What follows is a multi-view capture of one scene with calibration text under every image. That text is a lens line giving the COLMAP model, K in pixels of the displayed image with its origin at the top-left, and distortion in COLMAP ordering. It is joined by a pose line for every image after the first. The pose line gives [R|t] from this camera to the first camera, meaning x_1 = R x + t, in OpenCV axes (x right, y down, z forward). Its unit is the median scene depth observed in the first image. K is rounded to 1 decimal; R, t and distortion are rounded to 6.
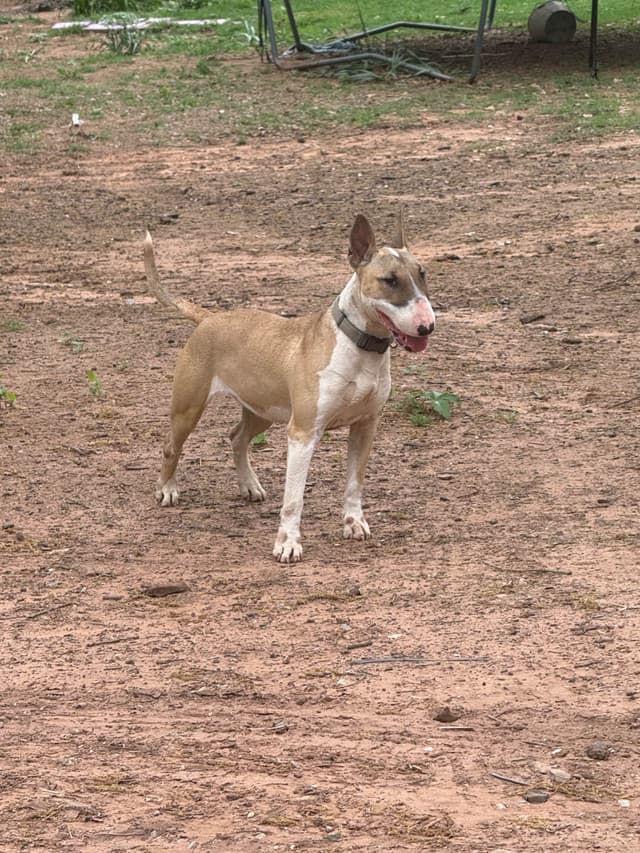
lens RADIAL K [[3731.7, 0, 319.3], [0, 3731.7, 428.3], [0, 0, 1]] dist [0.316666, 0.000000]
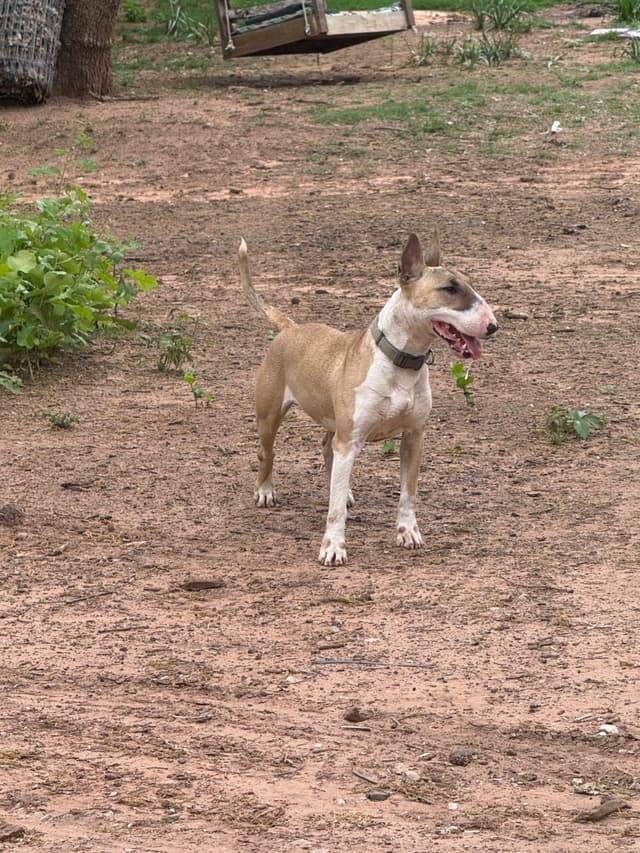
lens RADIAL K [[3731.7, 0, 321.2], [0, 3731.7, 424.7], [0, 0, 1]] dist [0.316666, 0.000000]
pose [[0.983093, 0.050869, -0.175898, 0.180962], [-0.050881, 0.998695, 0.004448, -0.009012], [0.175894, 0.004577, 0.984398, -0.044981]]
